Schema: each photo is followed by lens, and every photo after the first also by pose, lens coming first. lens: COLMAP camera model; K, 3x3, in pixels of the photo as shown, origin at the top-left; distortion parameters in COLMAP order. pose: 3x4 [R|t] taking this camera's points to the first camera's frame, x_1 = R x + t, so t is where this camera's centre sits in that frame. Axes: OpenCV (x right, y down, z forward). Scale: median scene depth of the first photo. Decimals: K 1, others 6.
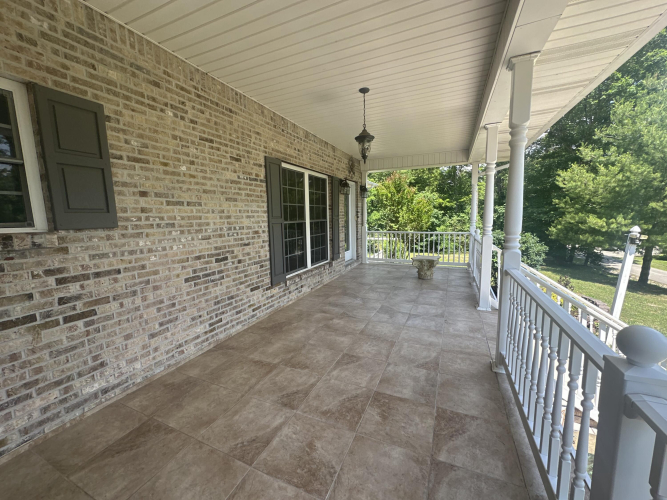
lens RADIAL K [[263.1, 0, 335.7], [0, 263.1, 249.6], [0, 0, 1]] dist [-0.002473, -0.000040]
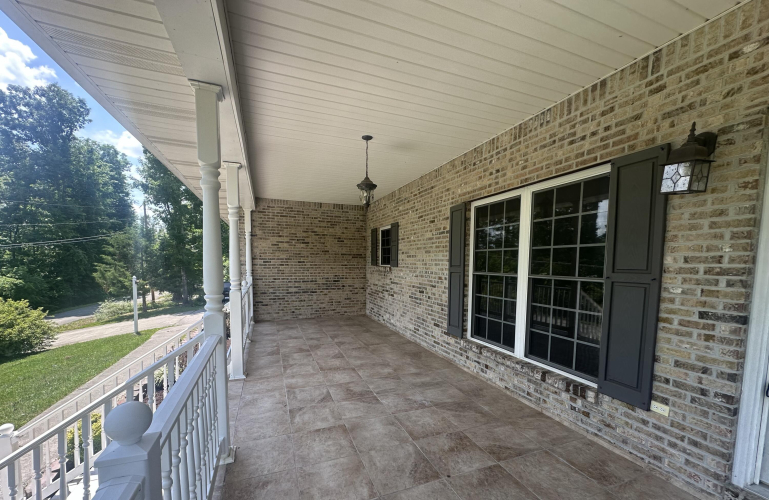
lens RADIAL K [[306.9, 0, 382.1], [0, 306.9, 289.0], [0, 0, 1]] dist [0.000798, 0.000071]
pose [[-0.713663, 0.076087, -0.696344, 0.797746], [-0.085086, 0.977307, 0.193989, -0.251107], [0.695302, 0.197692, -0.690994, 1.710794]]
